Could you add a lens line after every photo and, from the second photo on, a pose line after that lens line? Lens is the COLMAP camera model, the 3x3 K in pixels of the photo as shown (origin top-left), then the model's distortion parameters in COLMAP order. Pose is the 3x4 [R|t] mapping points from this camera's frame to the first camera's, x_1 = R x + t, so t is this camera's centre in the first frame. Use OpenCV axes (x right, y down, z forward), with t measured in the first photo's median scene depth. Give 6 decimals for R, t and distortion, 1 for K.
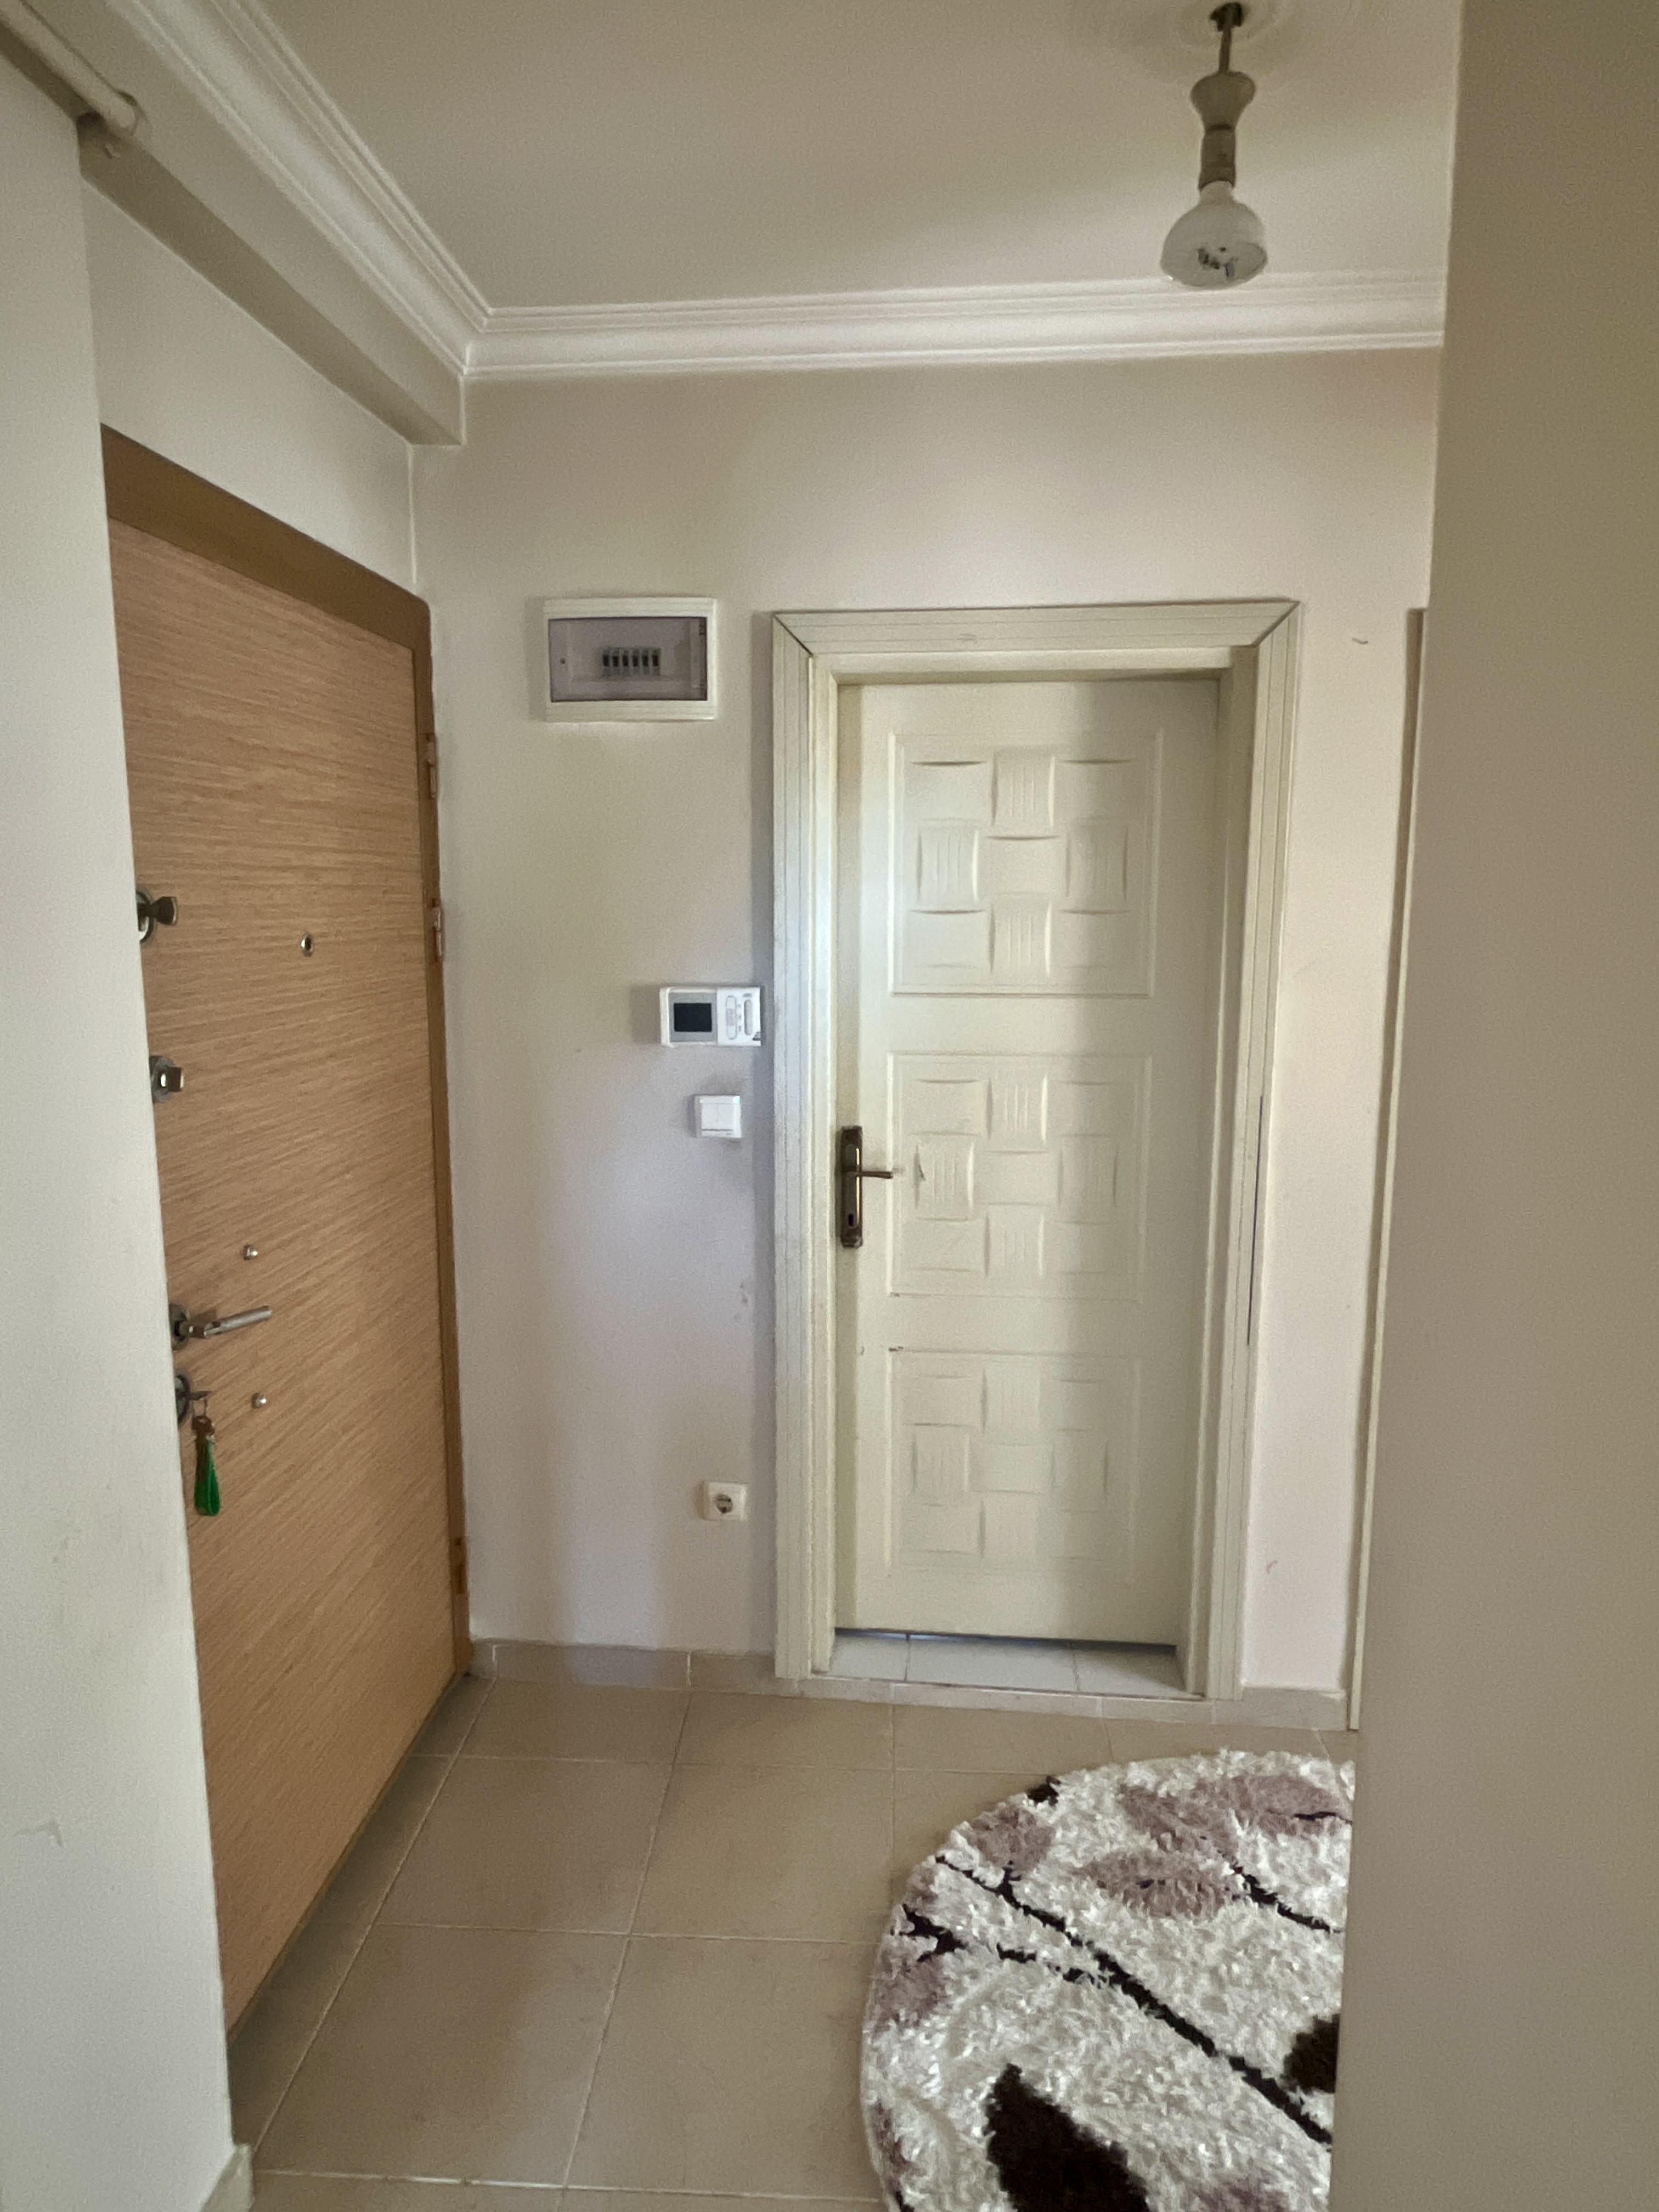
lens RADIAL K [[1297.6, 0, 833.1], [0, 1297.6, 1104.5], [0, 0, 1]] dist [-0.006548, 0.001742]
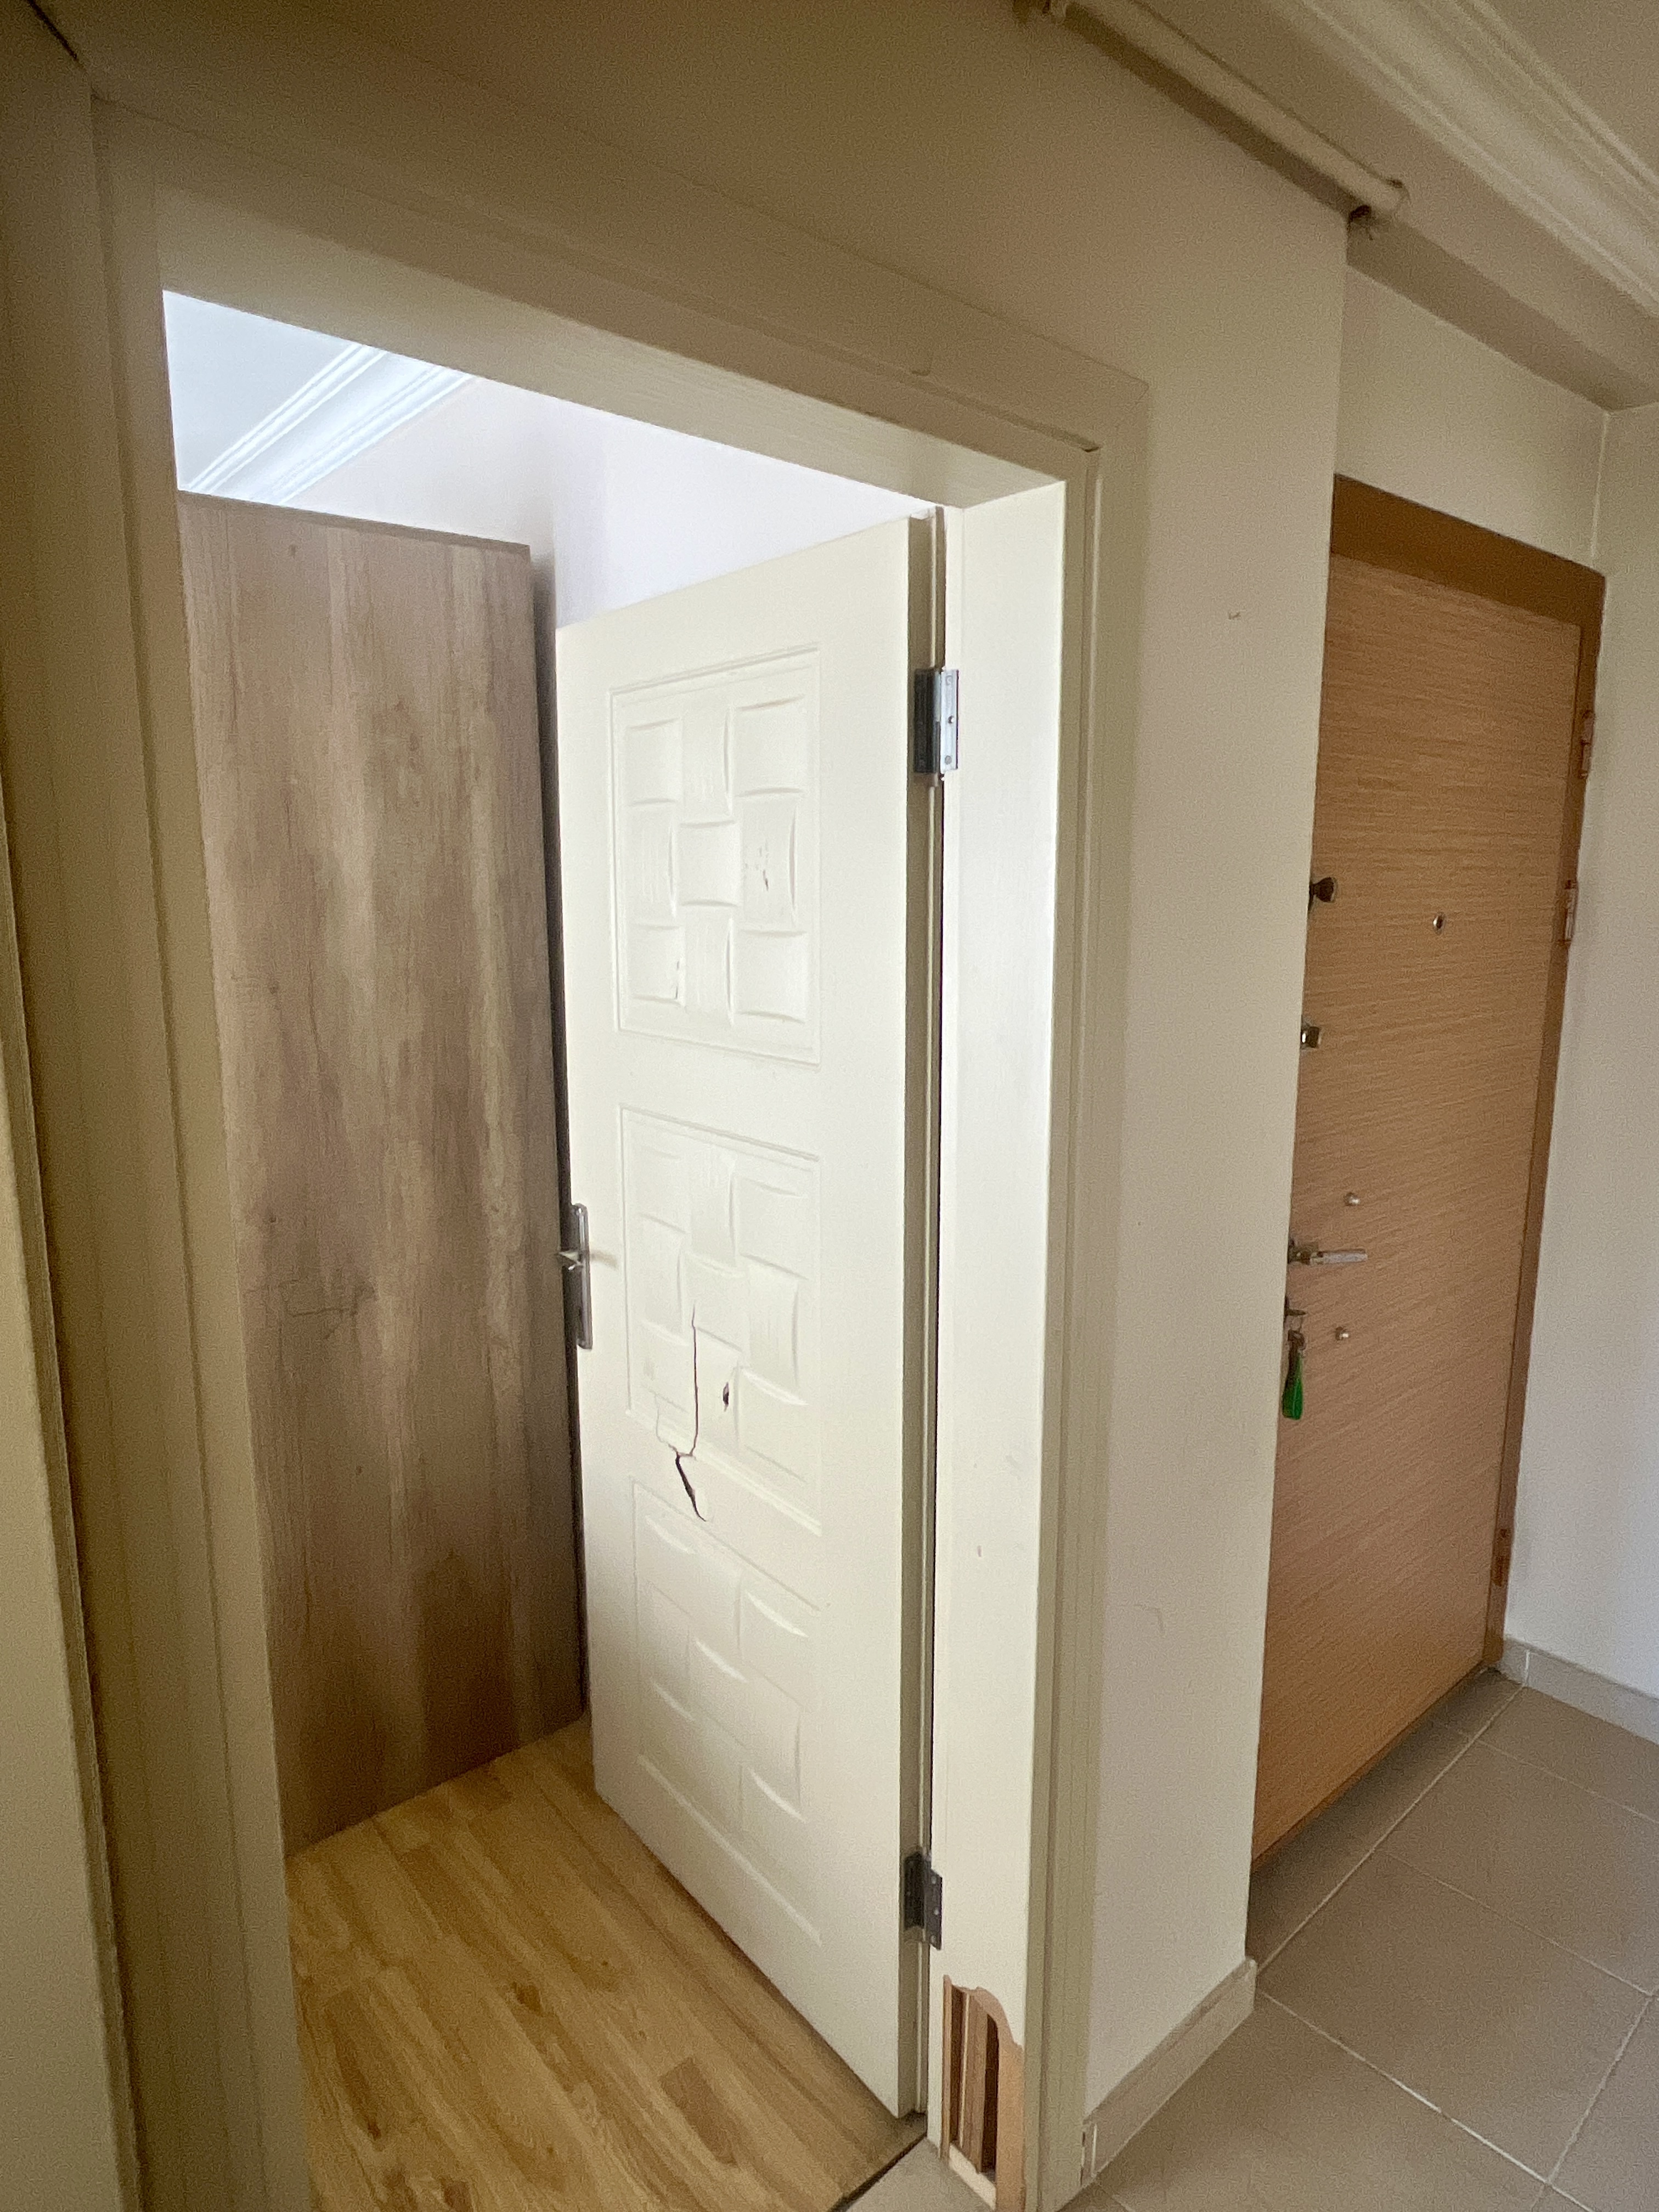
lens RADIAL K [[1297.6, 0, 817.8], [0, 1297.6, 1092.2], [0, 0, 1]] dist [-0.006548, 0.001742]
pose [[0.704200, 0.113803, -0.700822, -0.006746], [-0.110961, 0.992582, 0.049685, 0.018744], [0.701278, 0.042776, 0.711604, -0.109989]]
